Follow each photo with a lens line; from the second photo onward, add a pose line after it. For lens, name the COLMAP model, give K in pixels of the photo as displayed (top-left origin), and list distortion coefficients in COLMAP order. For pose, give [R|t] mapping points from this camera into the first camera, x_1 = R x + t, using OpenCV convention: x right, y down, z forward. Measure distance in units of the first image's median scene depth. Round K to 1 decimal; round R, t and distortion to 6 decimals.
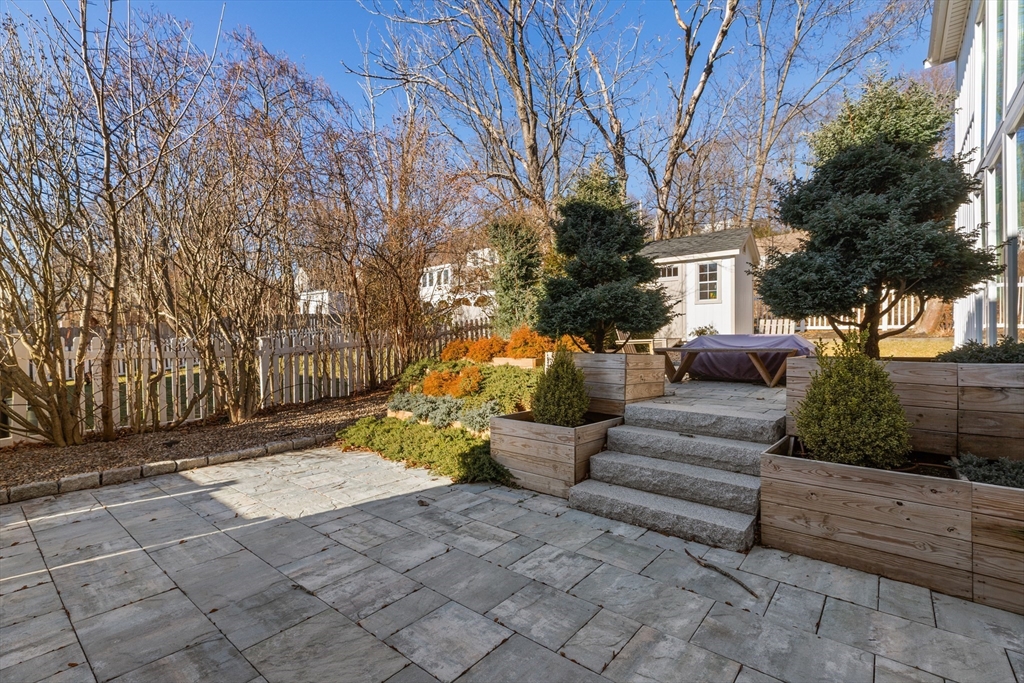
lens RADIAL K [[456.0, 0, 510.3], [0, 456.0, 341.0], [0, 0, 1]] dist [-0.000374, 0.000472]
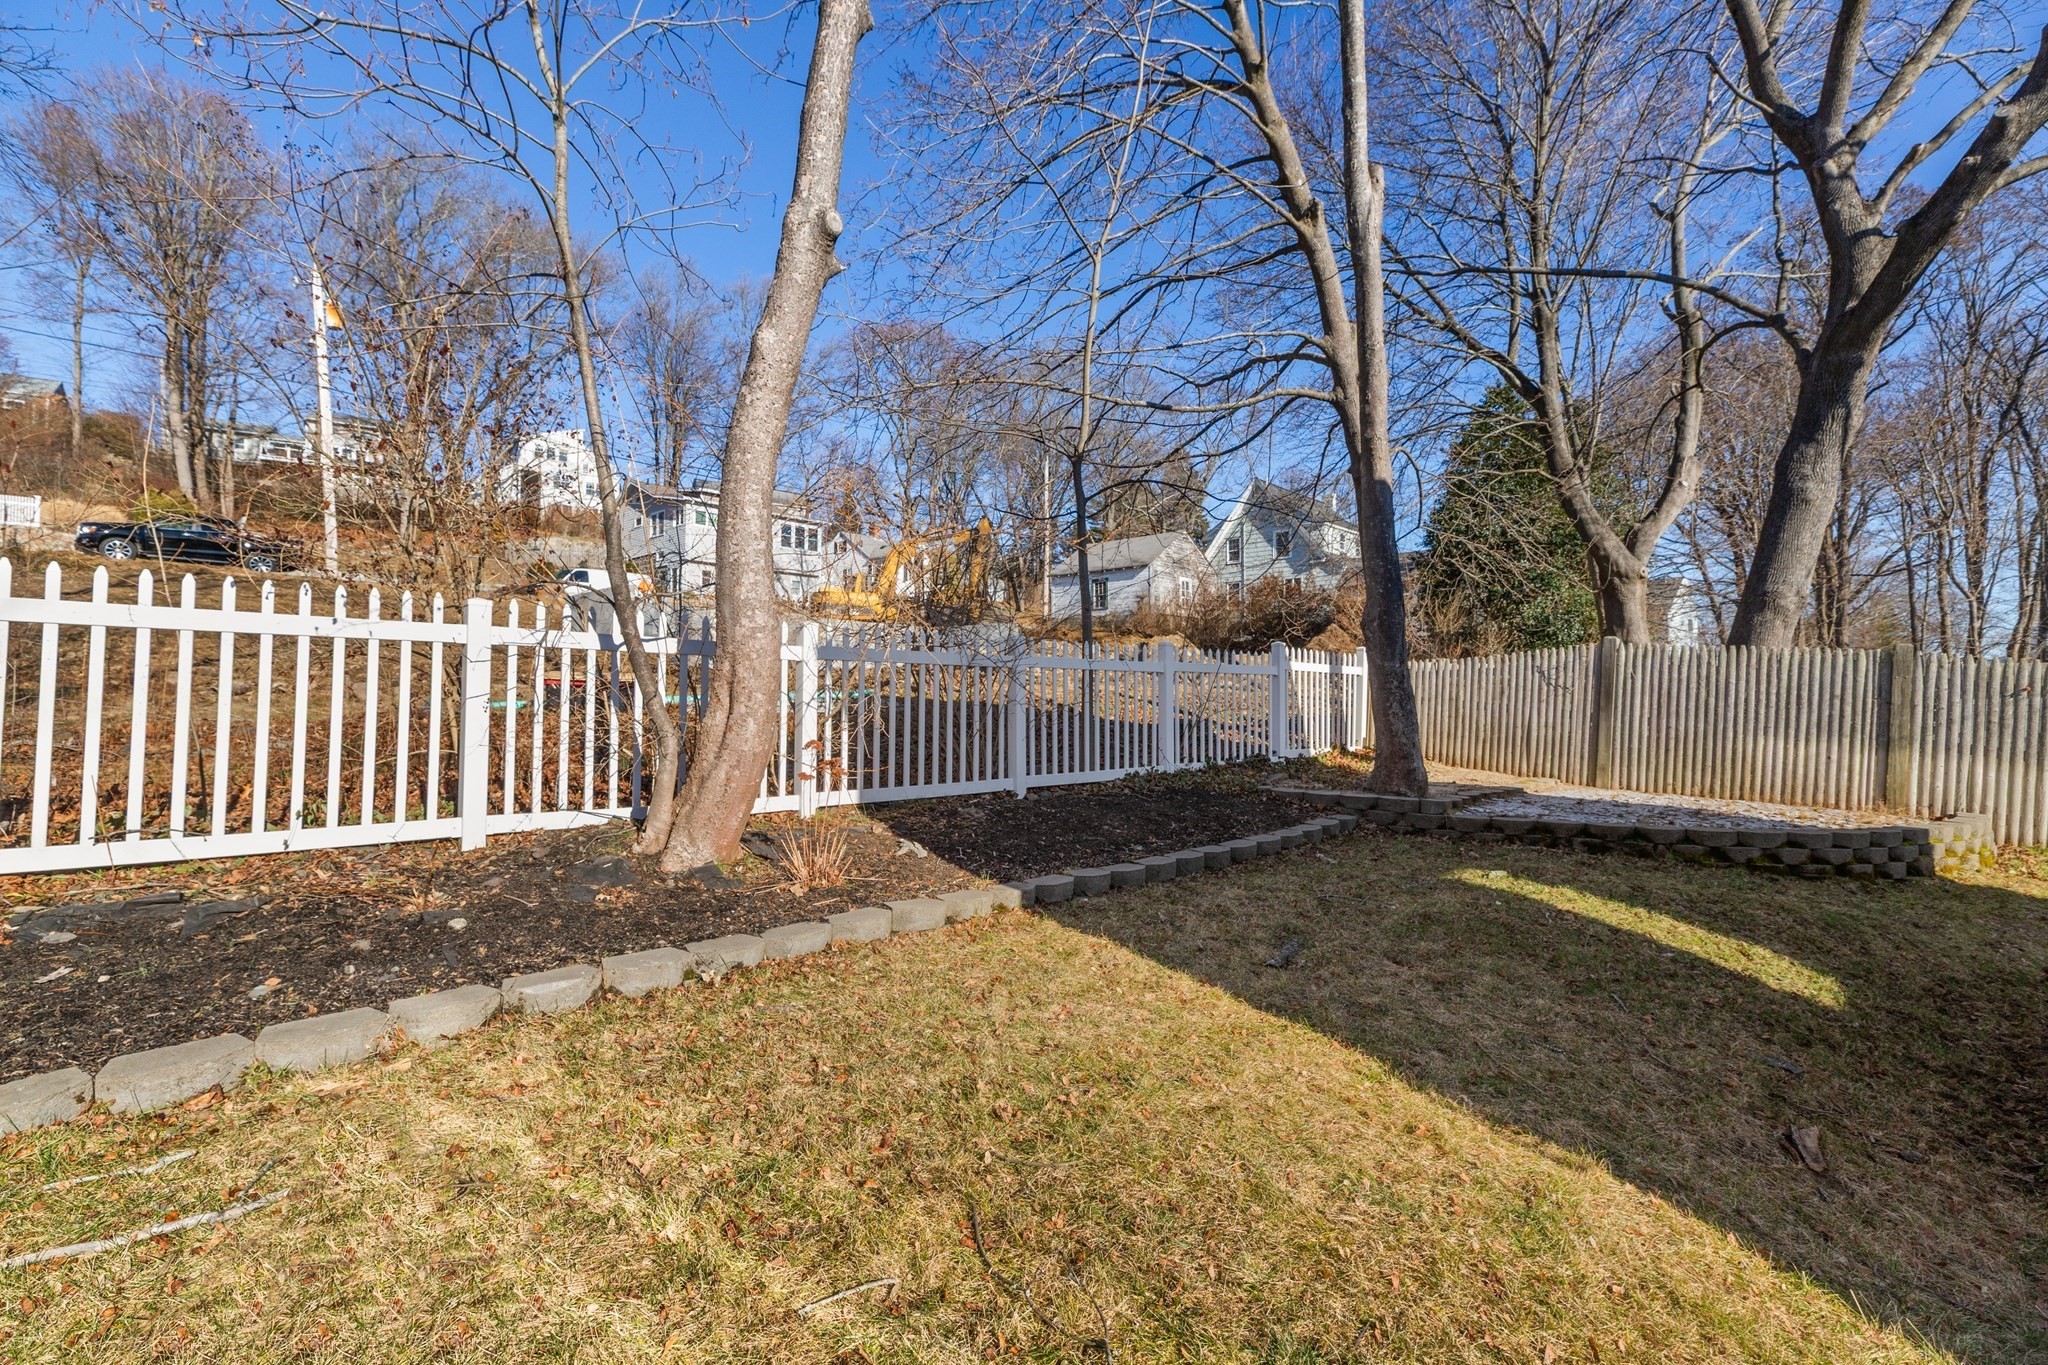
lens RADIAL K [[912.1, 0, 1020.6], [0, 912.1, 681.4], [0, 0, 1]] dist [-0.000374, 0.000472]
pose [[0.044138, 0.016610, 0.998887, 0.473018], [-0.011798, 0.999801, -0.016104, -0.088652], [-0.998956, -0.011074, 0.044325, 0.785811]]
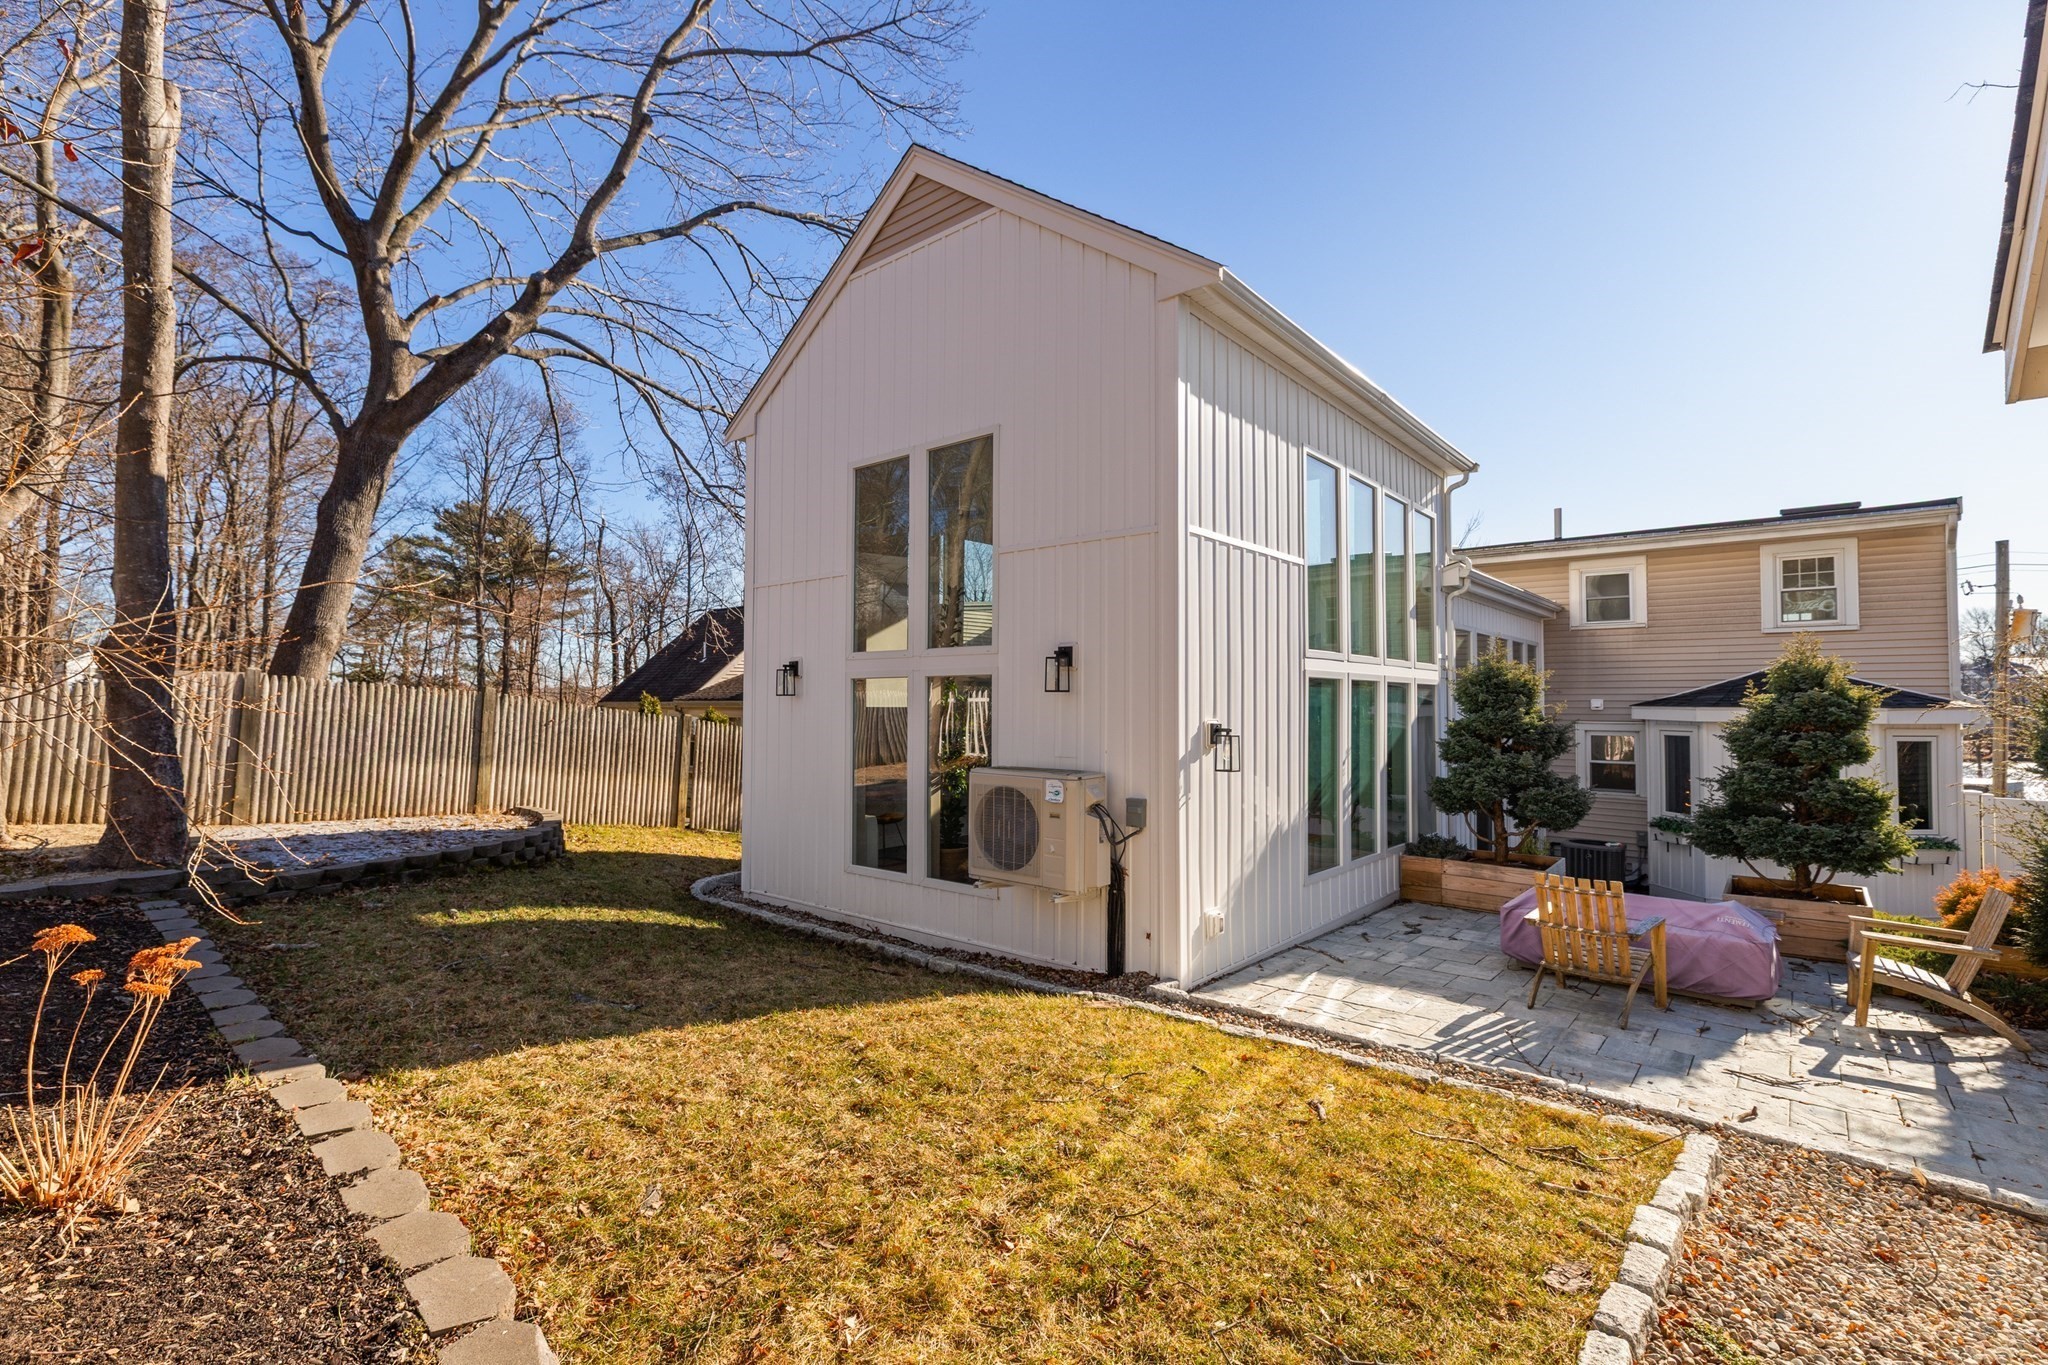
lens RADIAL K [[912.1, 0, 1020.6], [0, 912.1, 681.4], [0, 0, 1]] dist [-0.000374, 0.000472]
pose [[-0.999957, -0.008593, -0.003584, 0.649369], [-0.008474, 0.999451, -0.032014, -0.116733], [0.003857, -0.031982, -0.999481, 1.091593]]
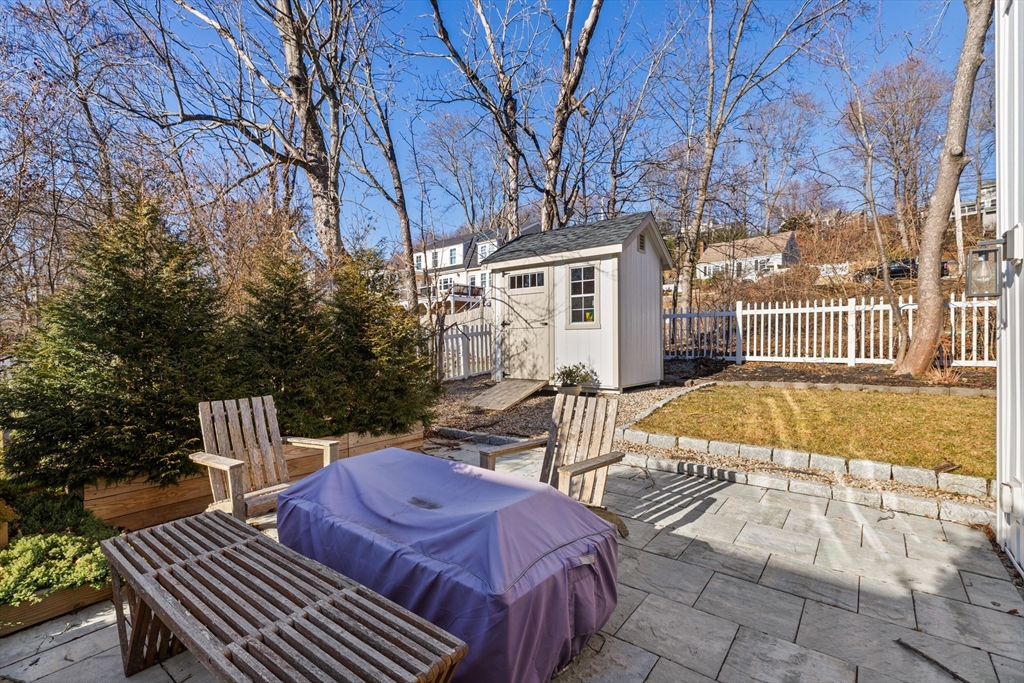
lens RADIAL K [[456.0, 0, 510.3], [0, 456.0, 341.0], [0, 0, 1]] dist [-0.000374, 0.000472]
pose [[0.999541, -0.002332, 0.030217, 0.299017], [0.002503, 0.999981, -0.005618, -0.058863], [-0.030203, 0.005691, 0.999528, 0.343531]]
